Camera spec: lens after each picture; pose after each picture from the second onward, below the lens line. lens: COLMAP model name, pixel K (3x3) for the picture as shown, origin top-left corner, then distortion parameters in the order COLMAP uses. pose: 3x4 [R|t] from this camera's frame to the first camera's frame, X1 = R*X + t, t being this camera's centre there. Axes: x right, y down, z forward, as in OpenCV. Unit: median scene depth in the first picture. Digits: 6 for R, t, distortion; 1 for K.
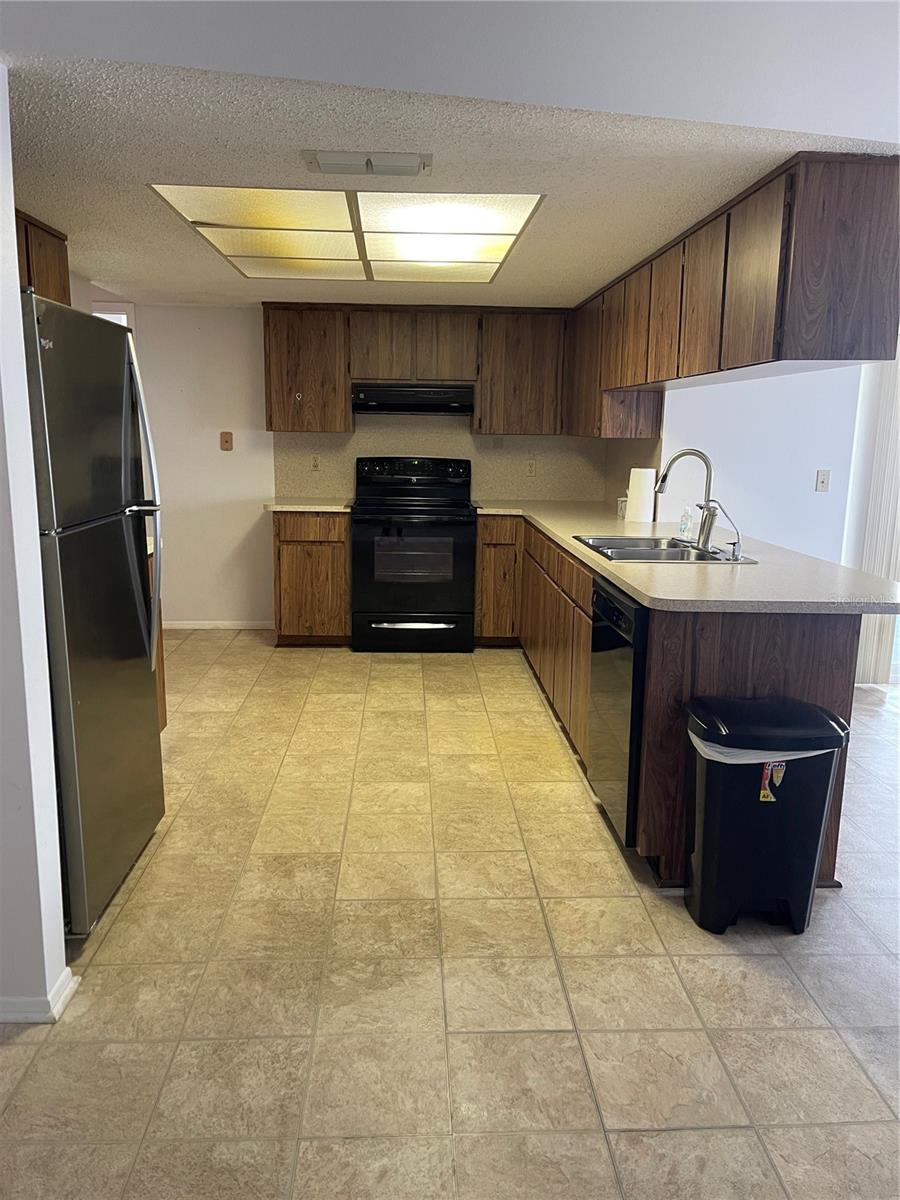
lens RADIAL K [[890.7, 0, 450.0], [0, 890.7, 600.0], [0, 0, 1]] dist [0.005345, -0.078537]
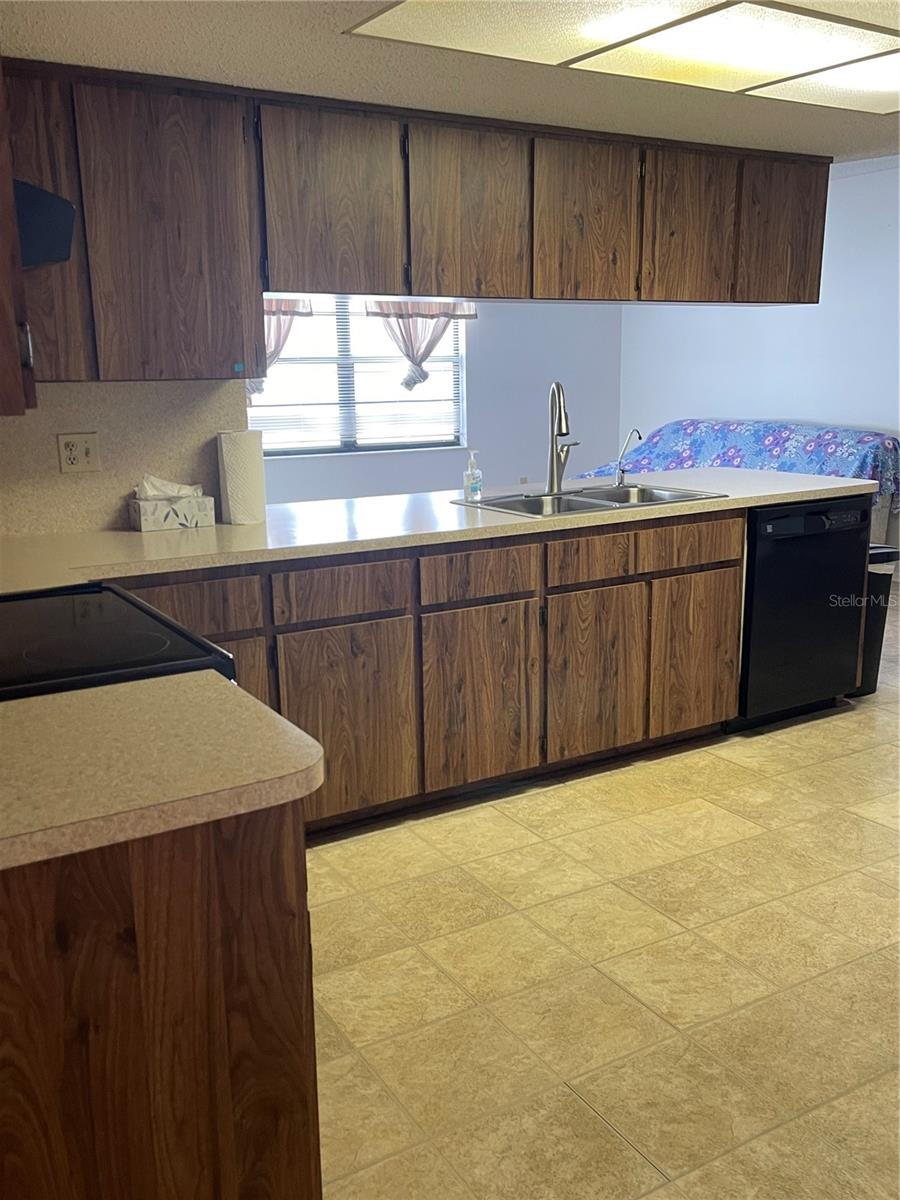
lens RADIAL K [[1106.9, 0, 450.0], [0, 1106.9, 600.0], [0, 0, 1]] dist [0.006187, -0.002804]
pose [[-0.470144, -0.203501, 0.858808, -0.581148], [0.168751, 0.934377, 0.313788, -0.292386], [-0.866307, 0.292451, -0.404951, 1.437955]]
